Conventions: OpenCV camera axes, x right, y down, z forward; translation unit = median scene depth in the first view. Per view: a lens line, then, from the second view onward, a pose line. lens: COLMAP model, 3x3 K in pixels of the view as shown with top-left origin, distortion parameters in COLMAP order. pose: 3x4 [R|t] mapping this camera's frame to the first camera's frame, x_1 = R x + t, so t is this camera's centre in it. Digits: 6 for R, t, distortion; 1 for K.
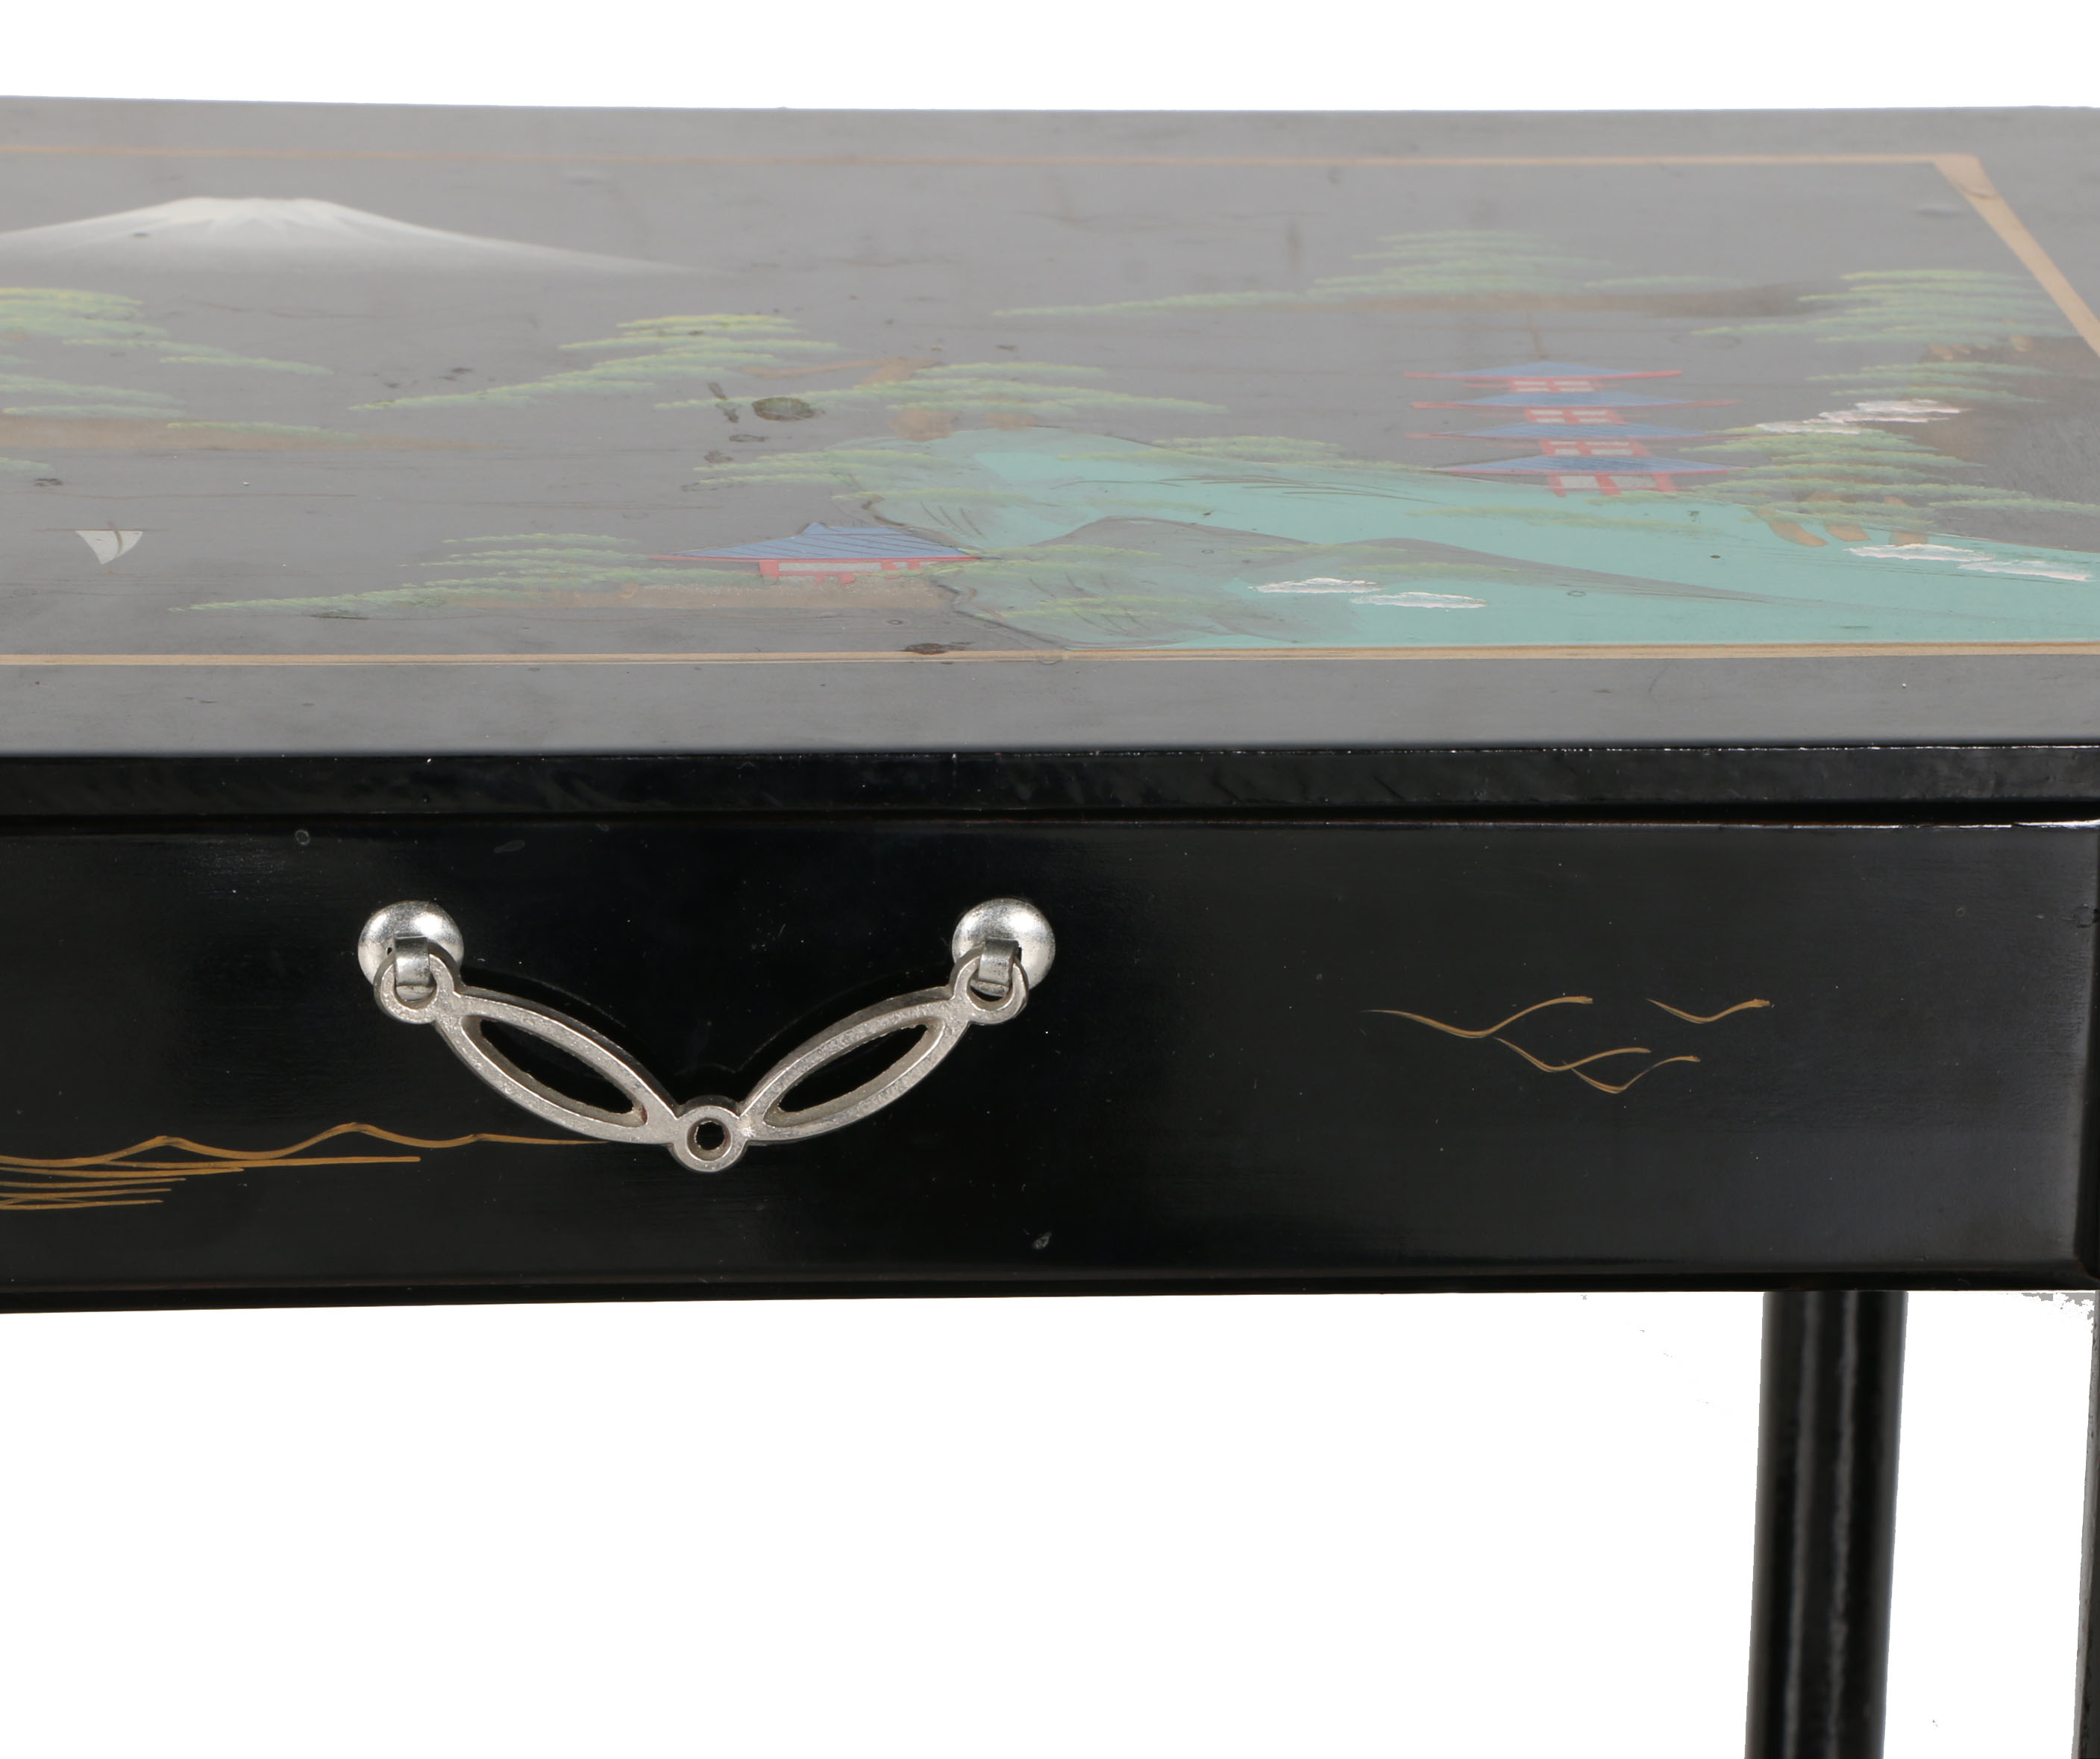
lens RADIAL K [[8258.8, 0, 1335.6], [0, 8258.8, 930.2], [0, 0, 1]] dist [0.296594, 2.351245]
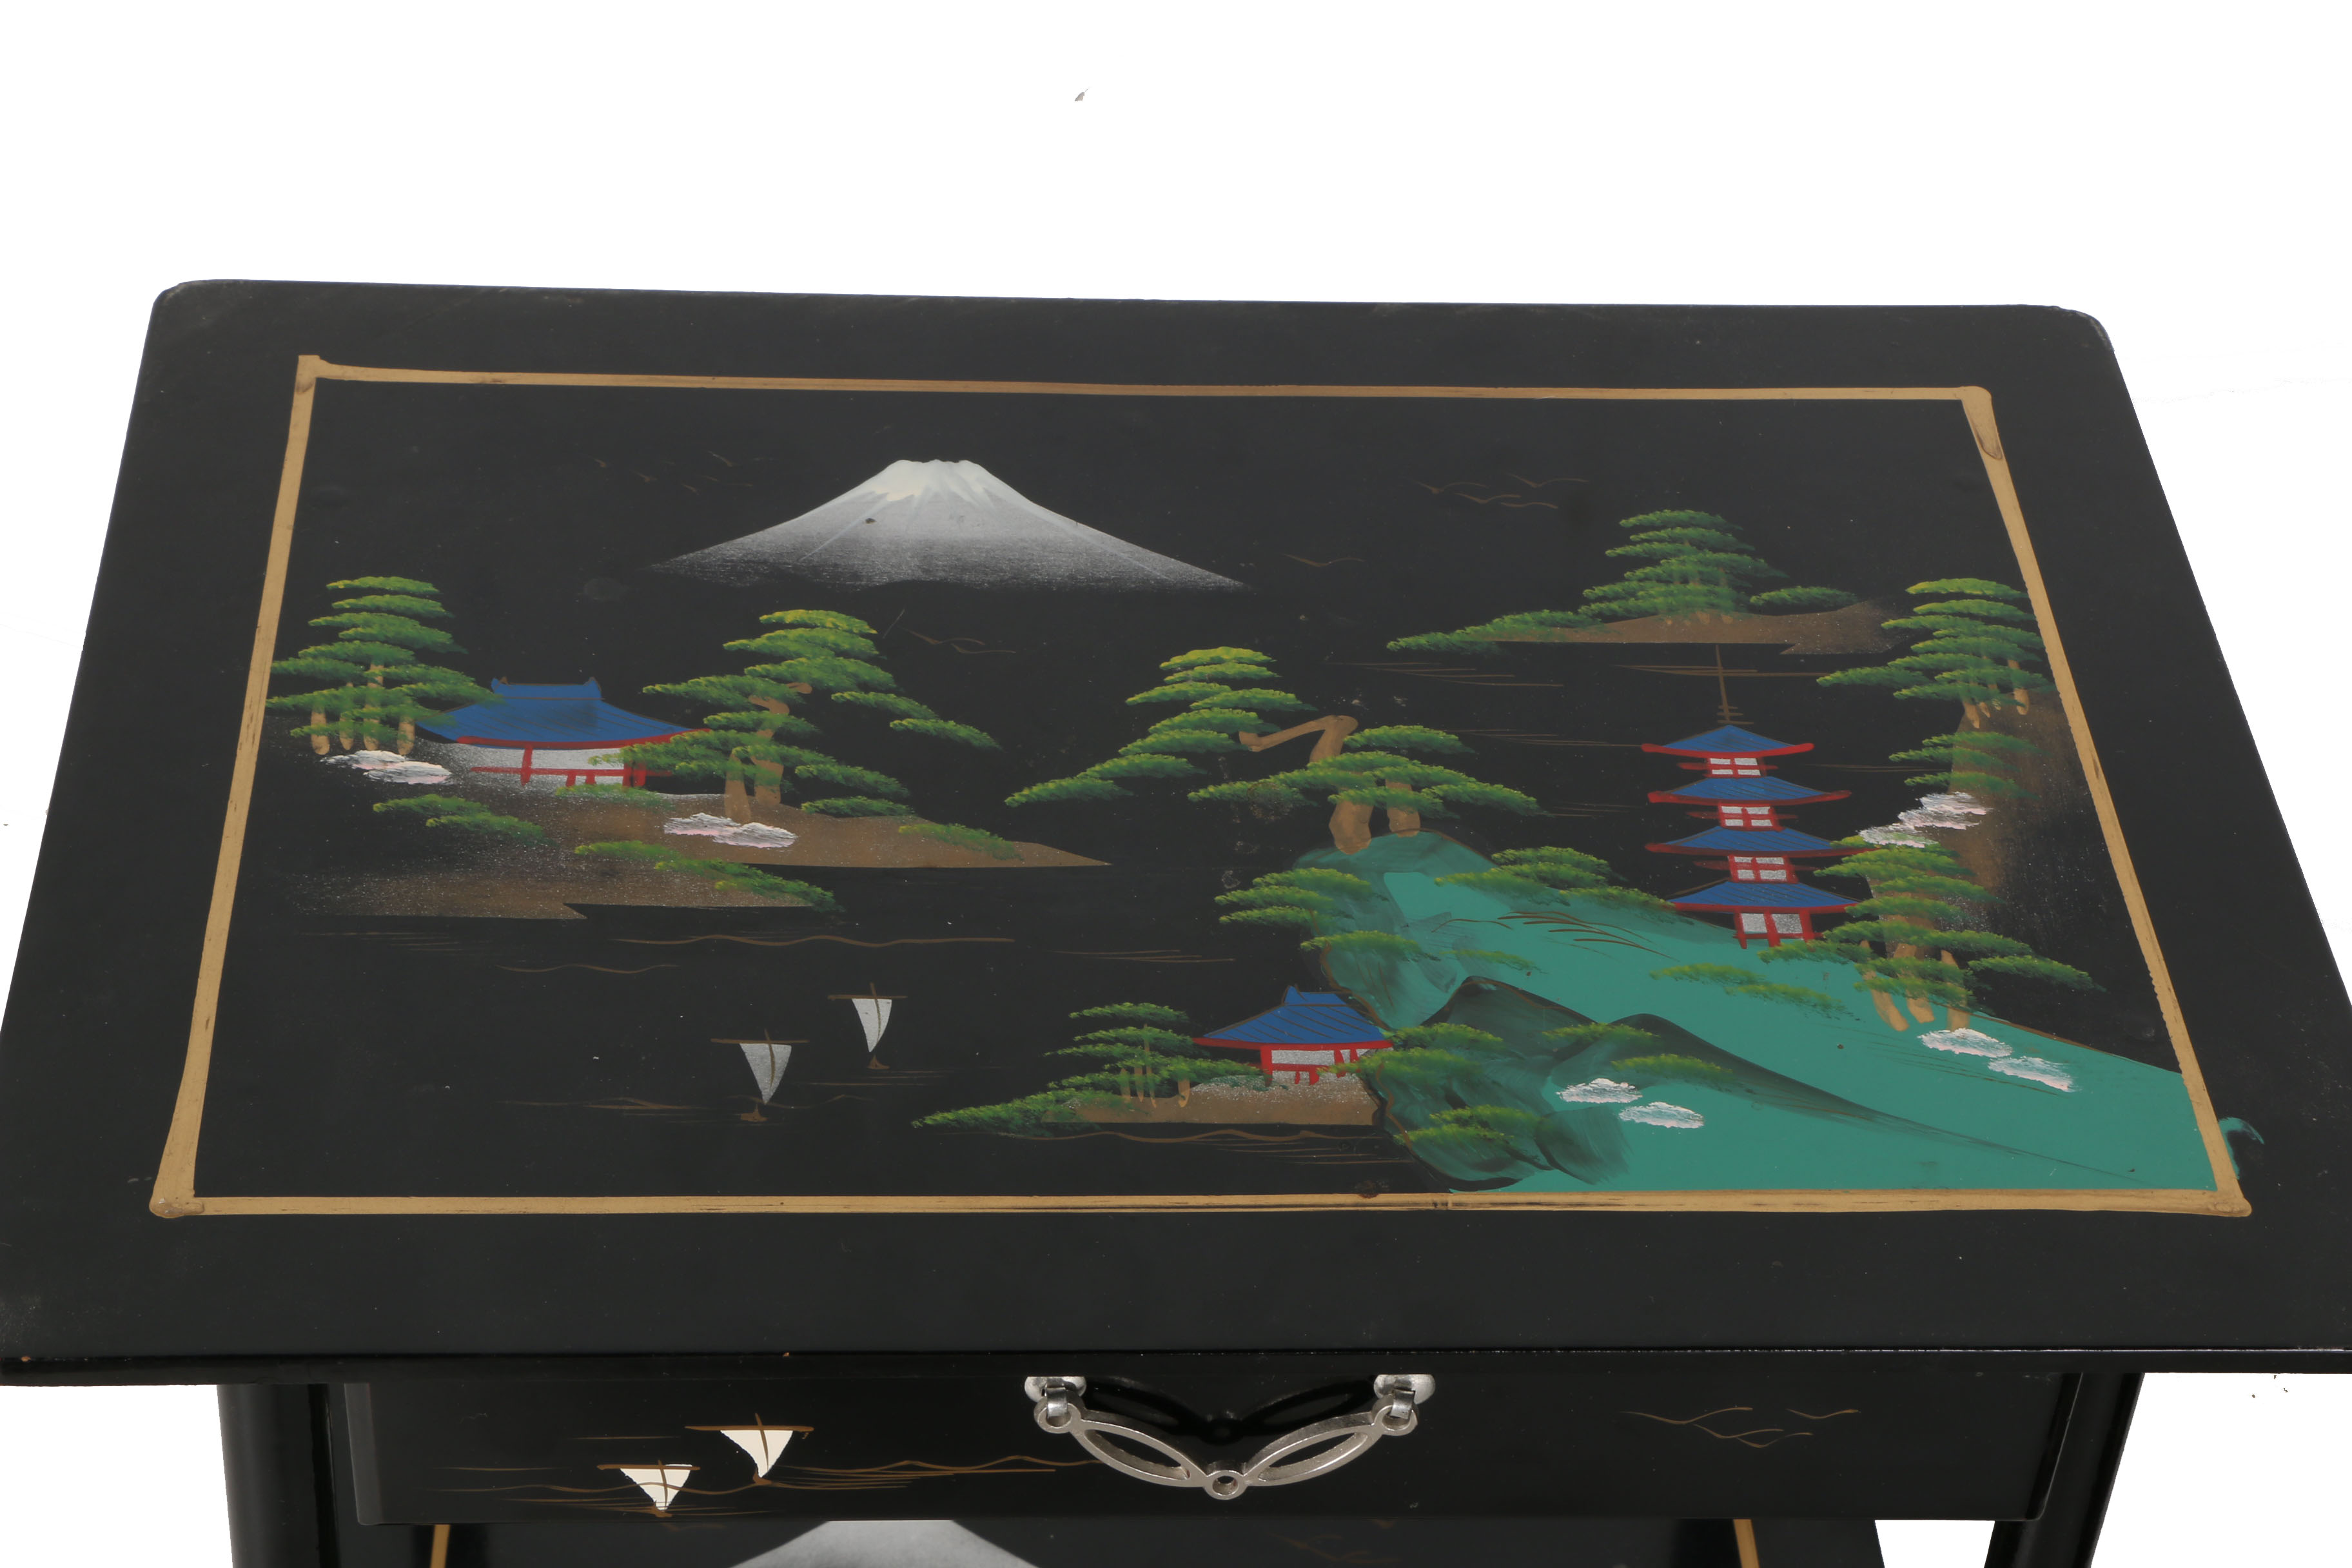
lens RADIAL K [[4409.3, 0, 1176.0], [0, 4409.3, 784.0], [0, 0, 1]] dist [0.055147, 0.103017]
pose [[0.998213, 0.053855, -0.025882, -0.069632], [-0.039310, 0.918129, 0.394327, -0.459201], [0.045000, -0.392605, 0.918606, 0.222607]]
